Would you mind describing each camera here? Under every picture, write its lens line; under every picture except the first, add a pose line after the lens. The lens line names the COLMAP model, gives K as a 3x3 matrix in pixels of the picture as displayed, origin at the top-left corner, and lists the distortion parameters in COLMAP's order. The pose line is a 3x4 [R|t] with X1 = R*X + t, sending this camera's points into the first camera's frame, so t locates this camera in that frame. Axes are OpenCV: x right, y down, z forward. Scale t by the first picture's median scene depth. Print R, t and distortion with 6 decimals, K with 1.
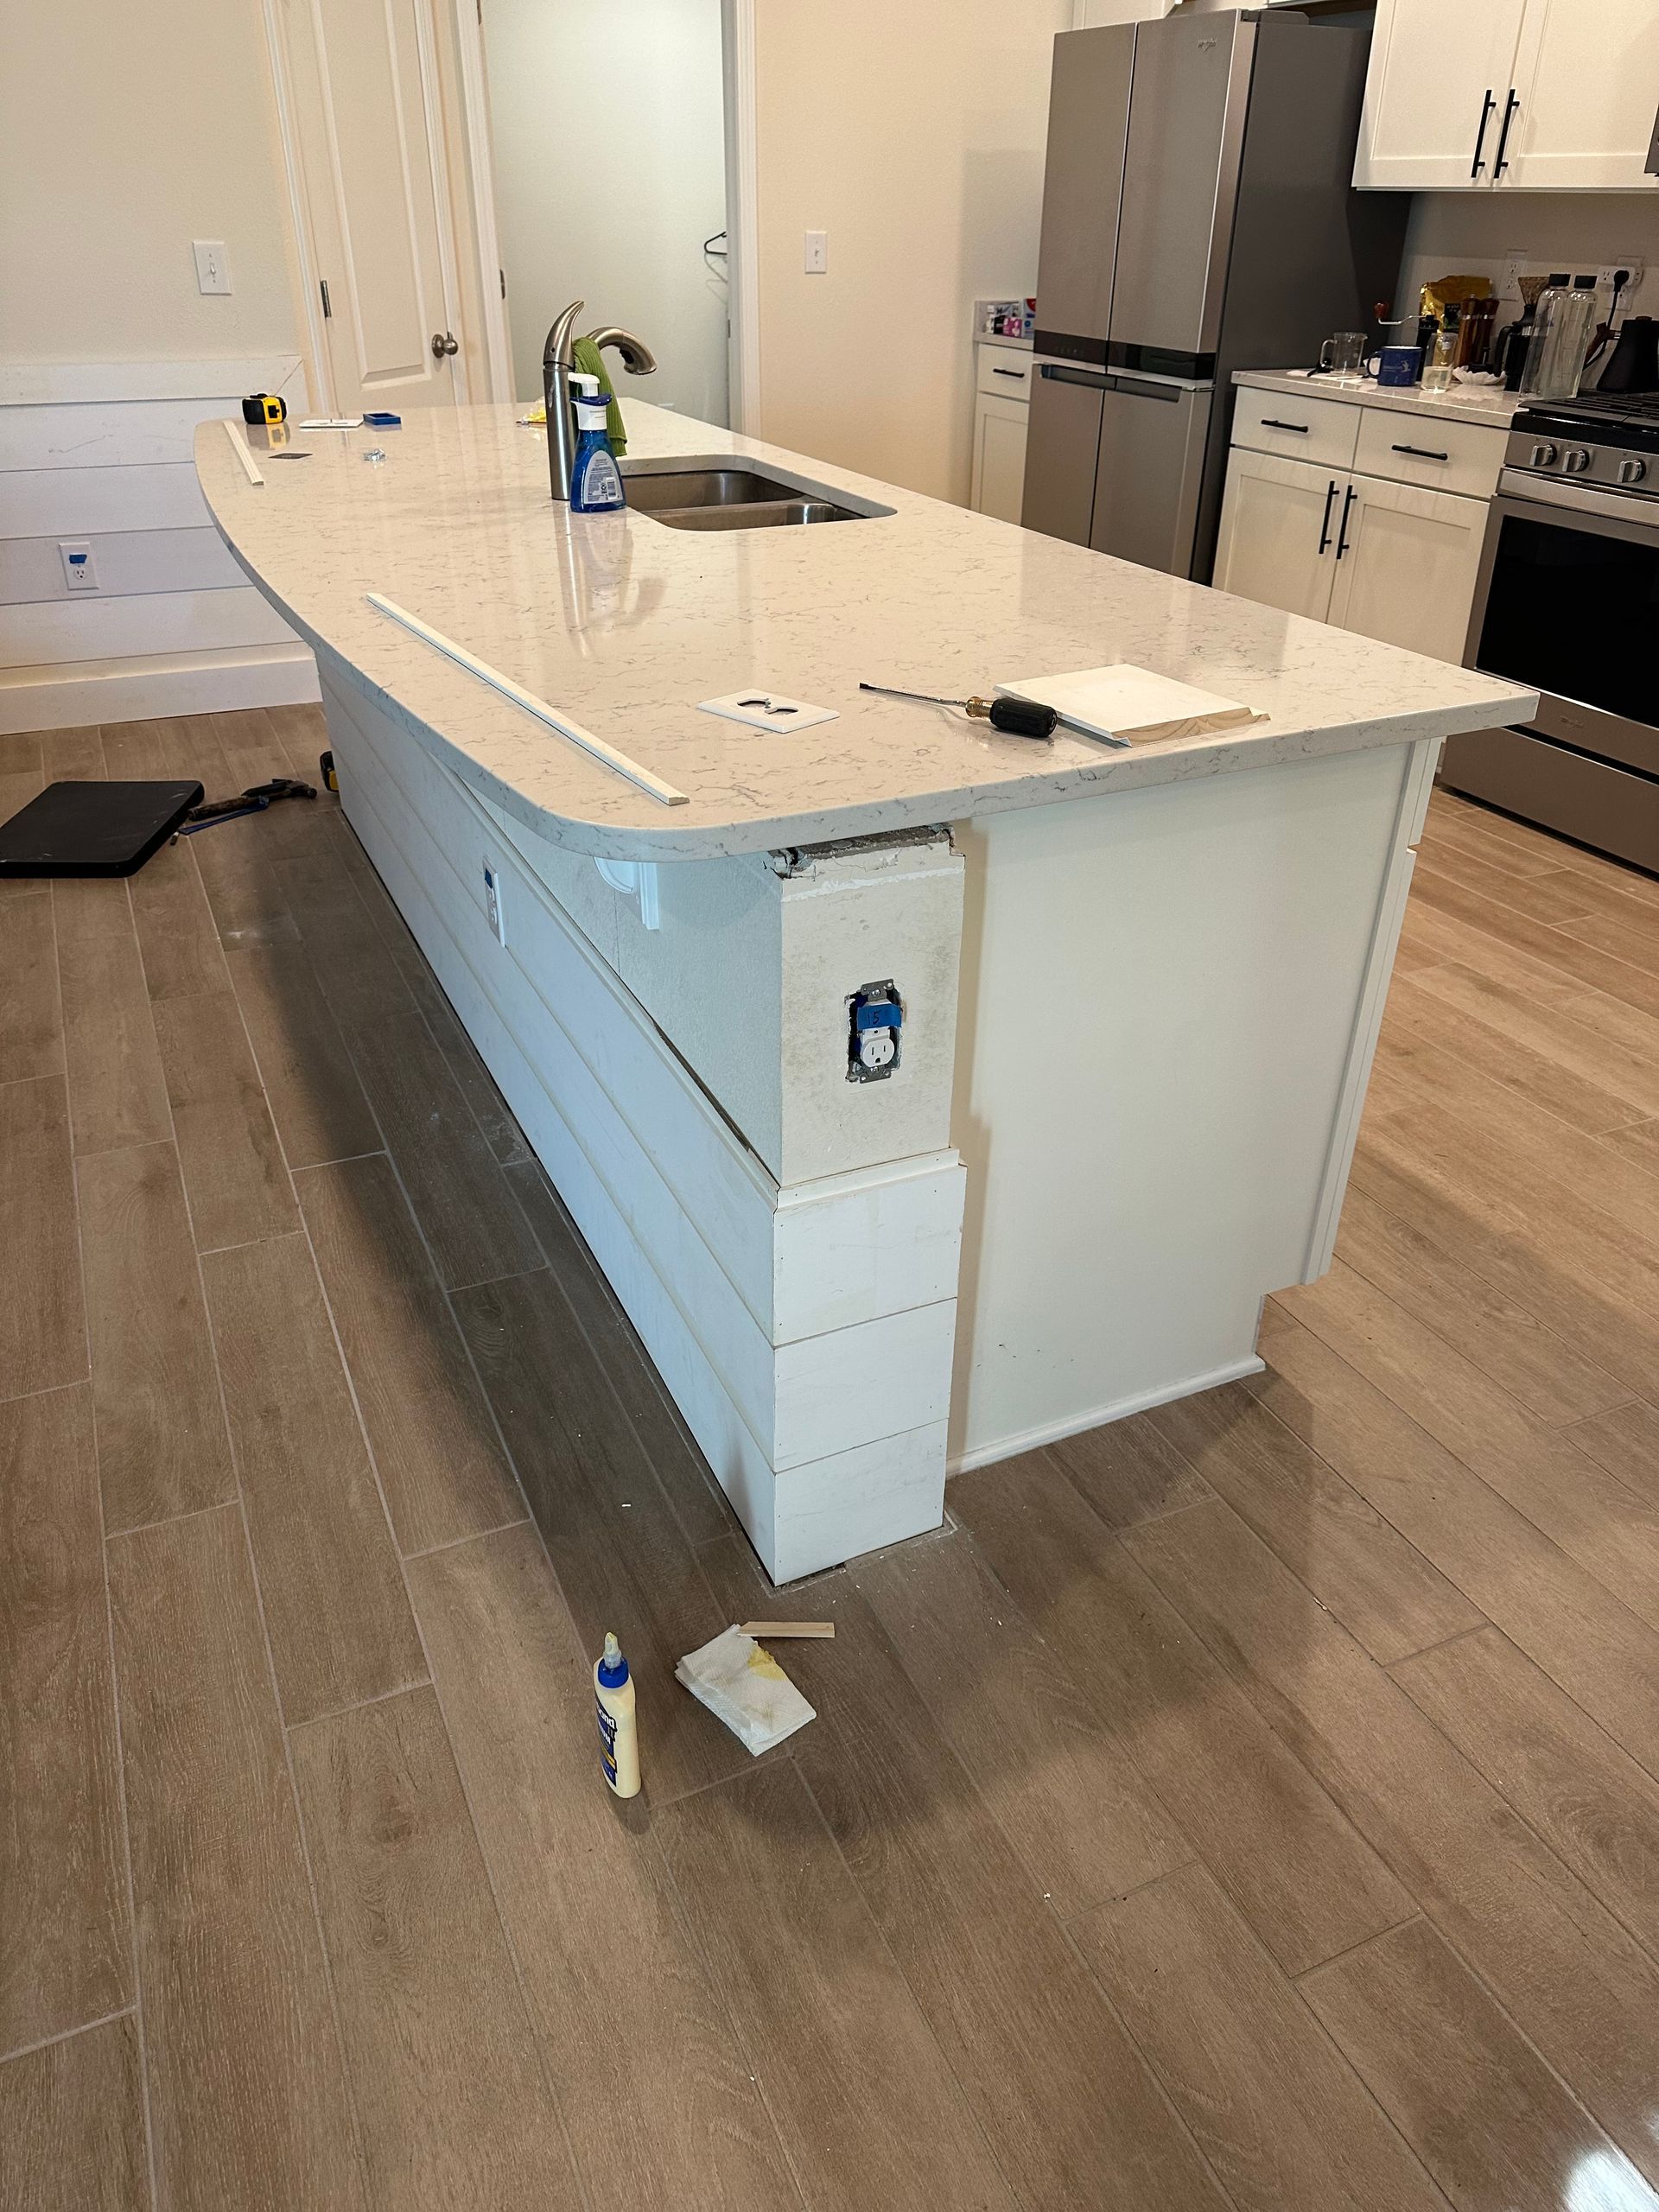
lens RADIAL K [[1563.8, 0, 817.7], [0, 1563.8, 1114.7], [0, 0, 1]] dist [0.015848, -0.027065]
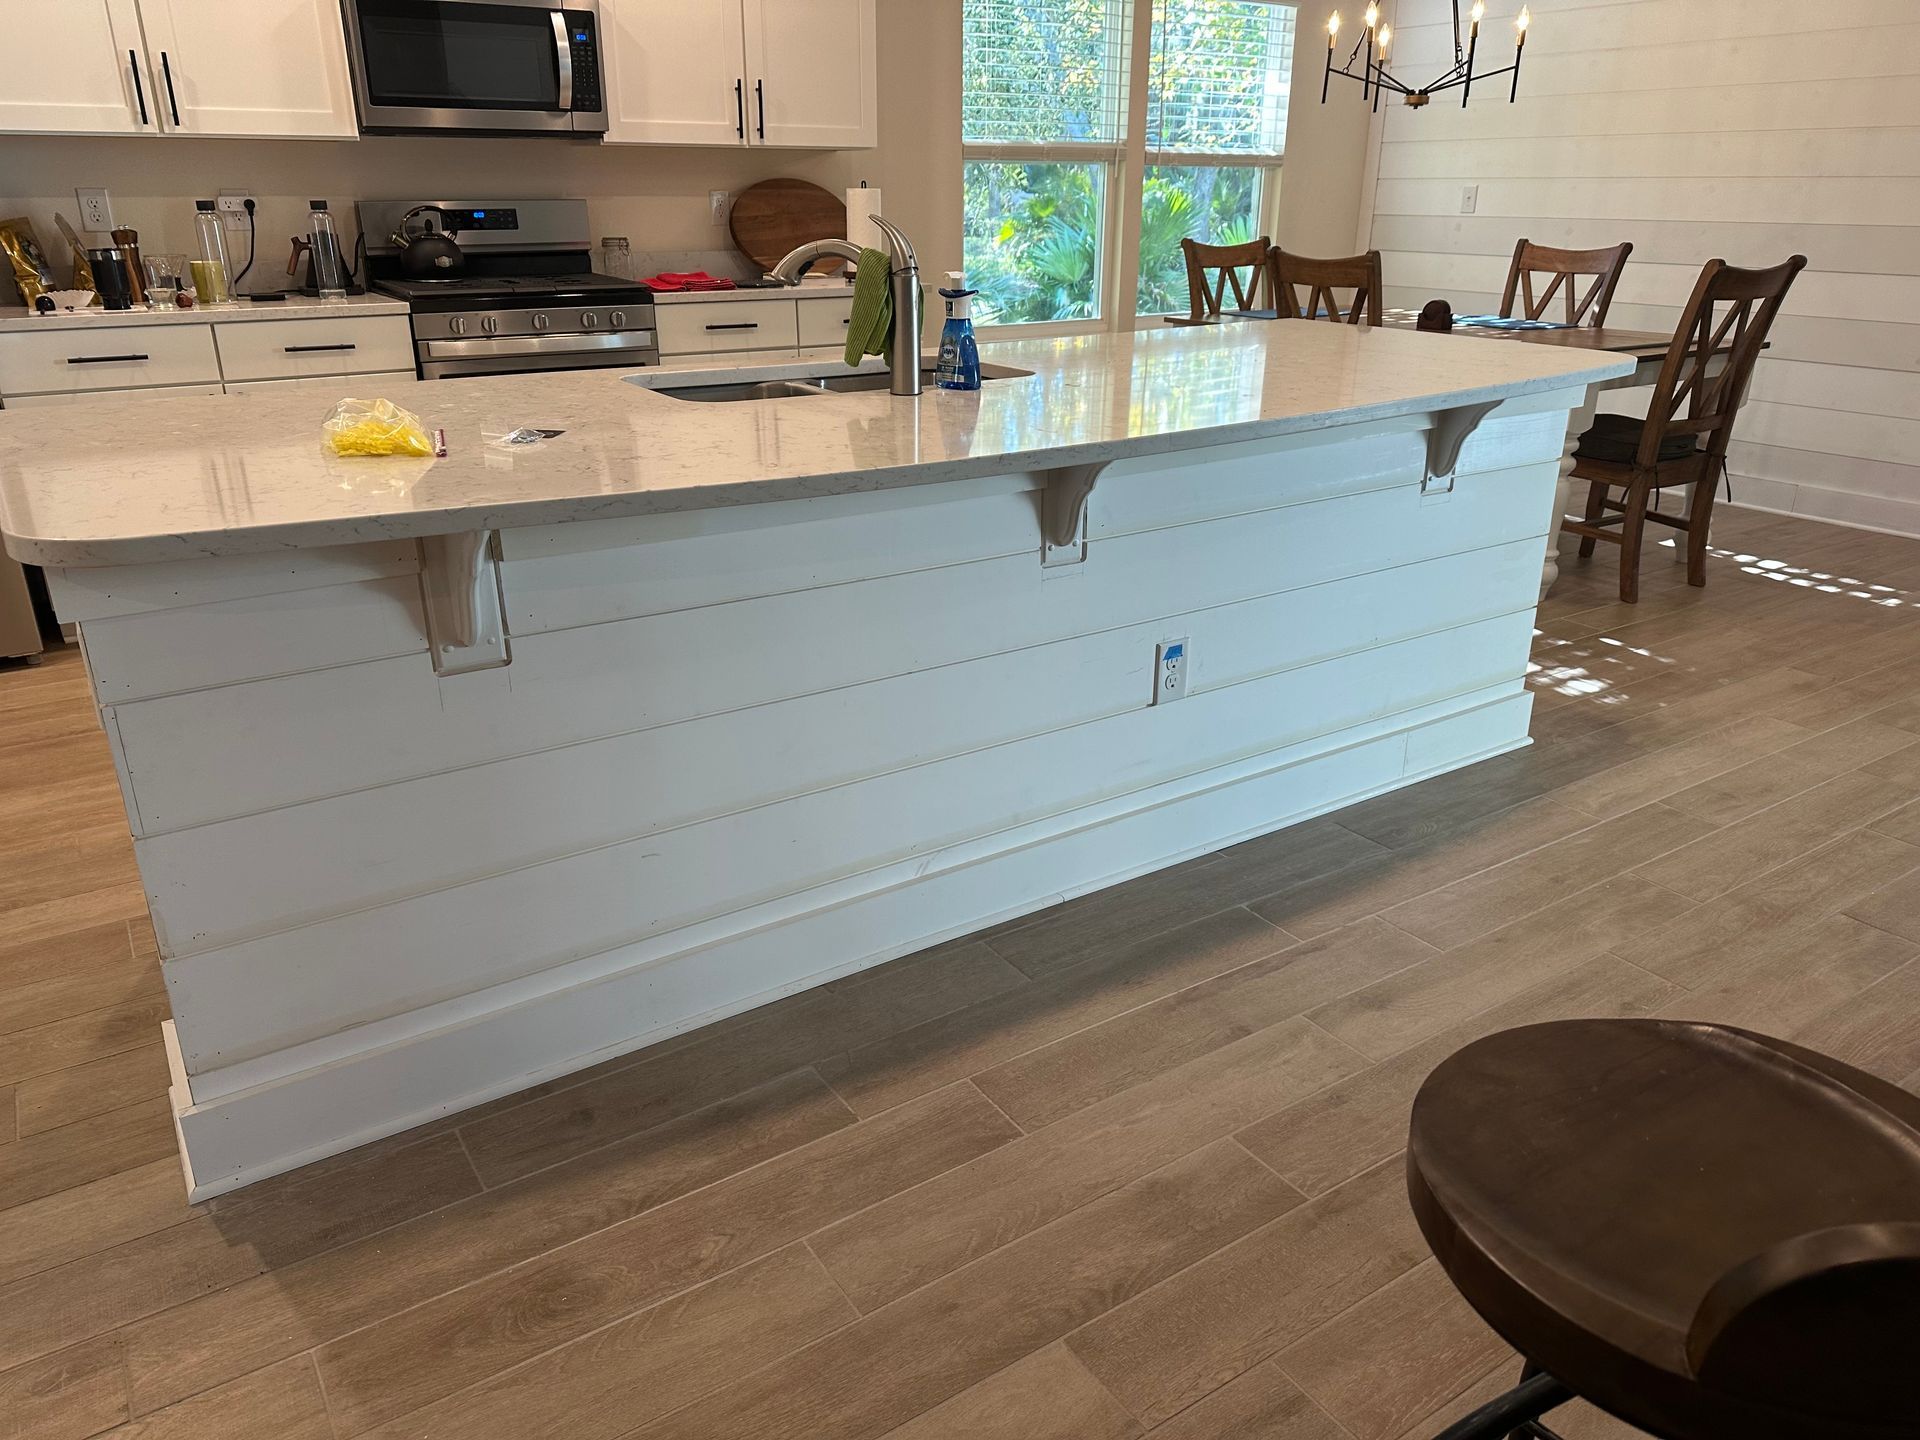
lens RADIAL K [[1353.4, 0, 960.0], [0, 1353.4, 720.0], [0, 0, 1]] dist [0.049696, -0.068175]
pose [[-0.166589, -0.366815, 0.915257, -1.117664], [0.496084, 0.771013, 0.399299, -0.589842], [-0.852143, 0.520563, 0.053529, 1.069506]]
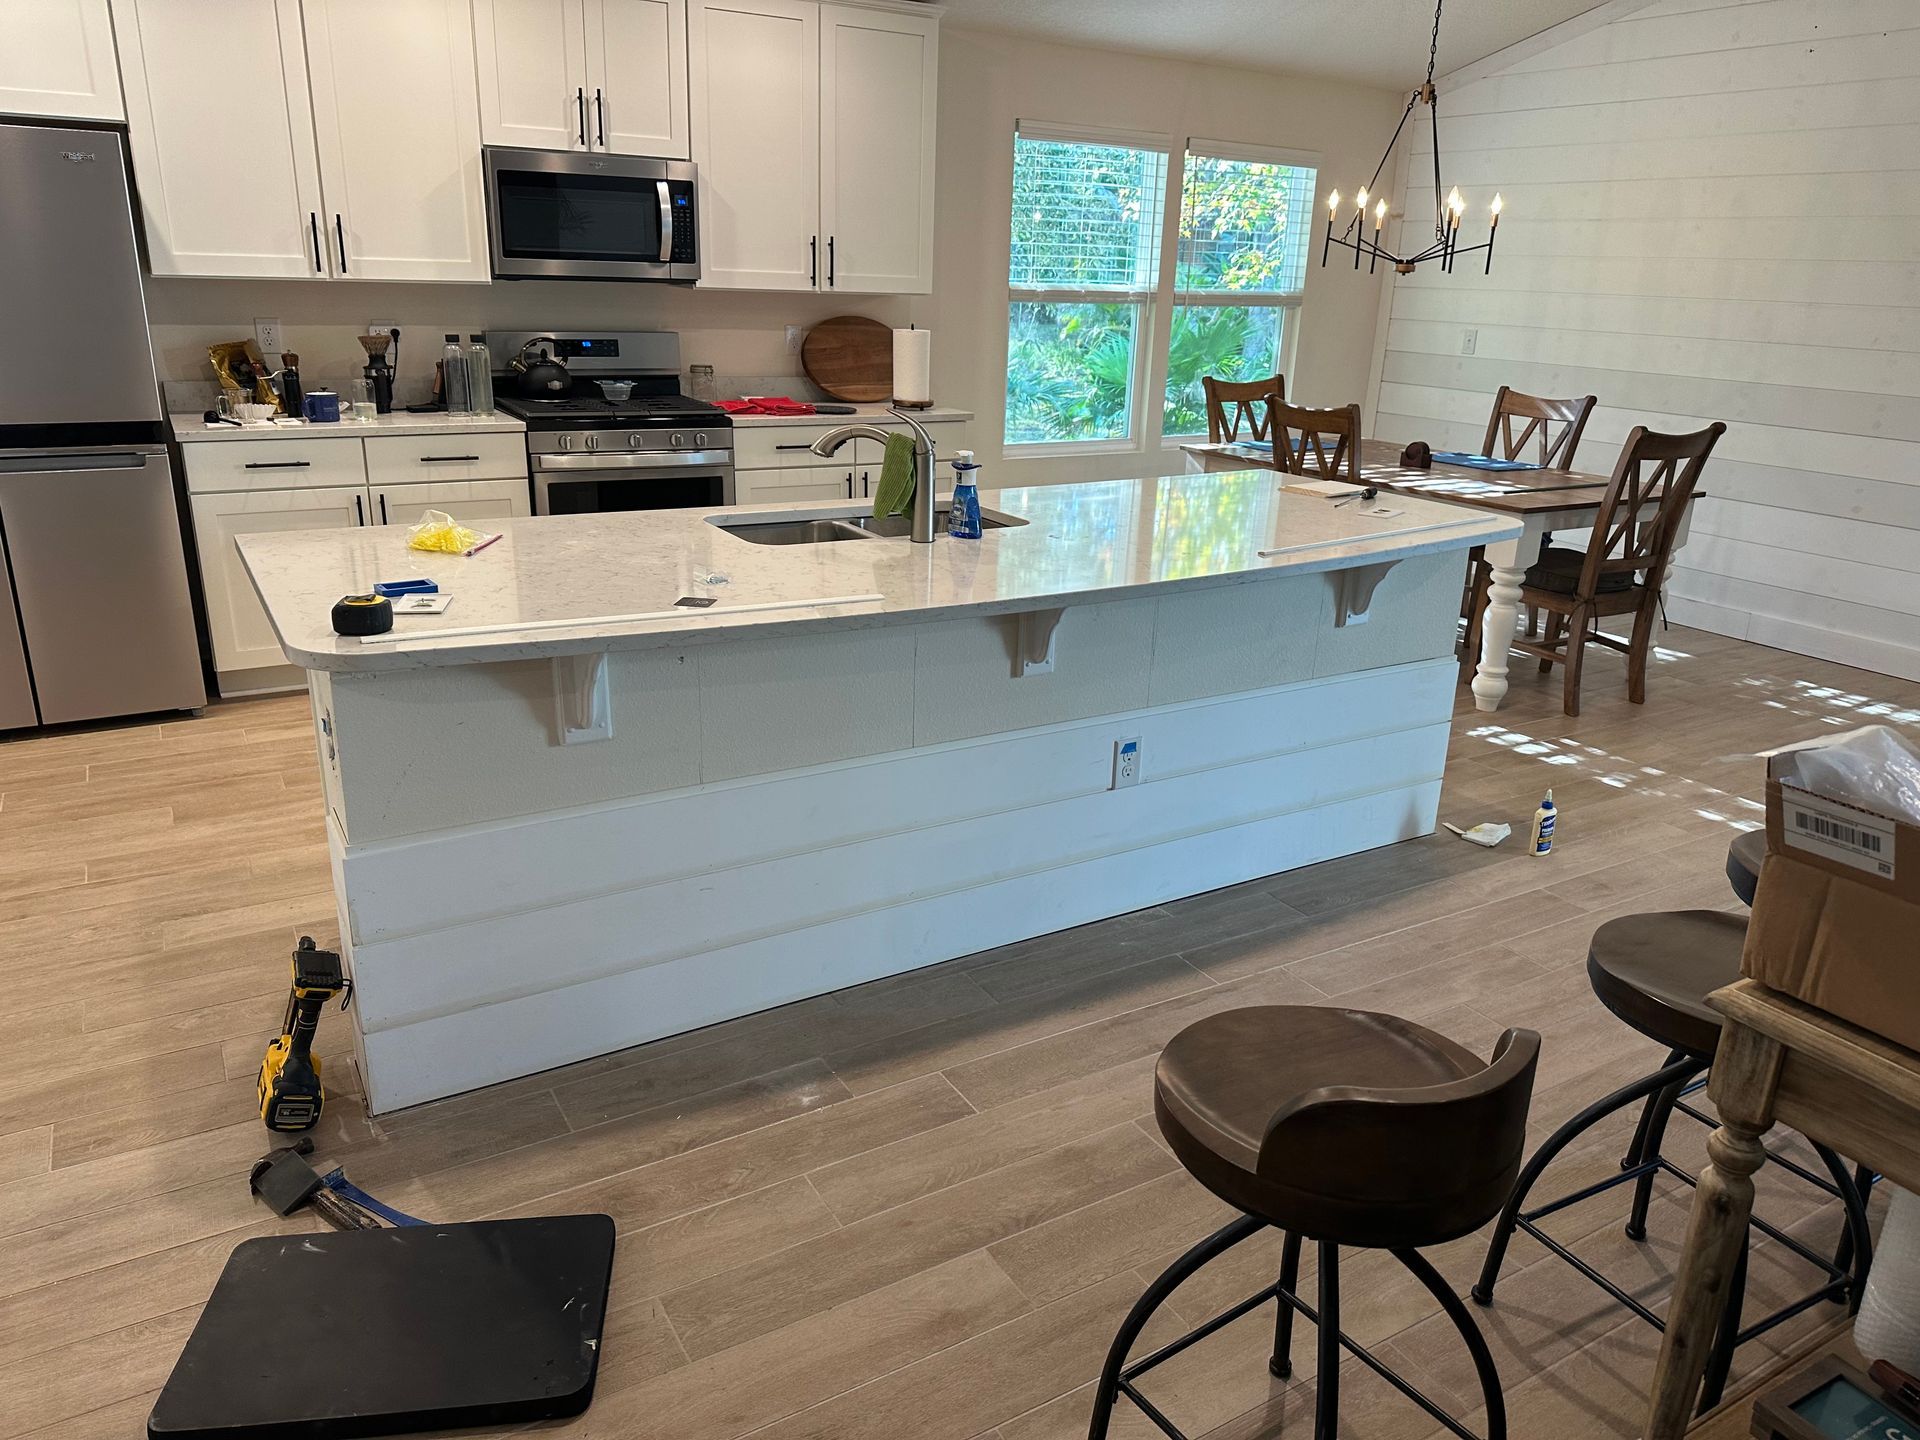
lens RADIAL K [[1351.3, 0, 983.5], [0, 1351.3, 716.9], [0, 0, 1]] dist [0.140894, -0.280834]
pose [[-0.128902, -0.322532, 0.937741, -1.367631], [0.472937, 0.811166, 0.344007, -0.672522], [-0.871616, 0.487835, 0.047977, 1.004626]]
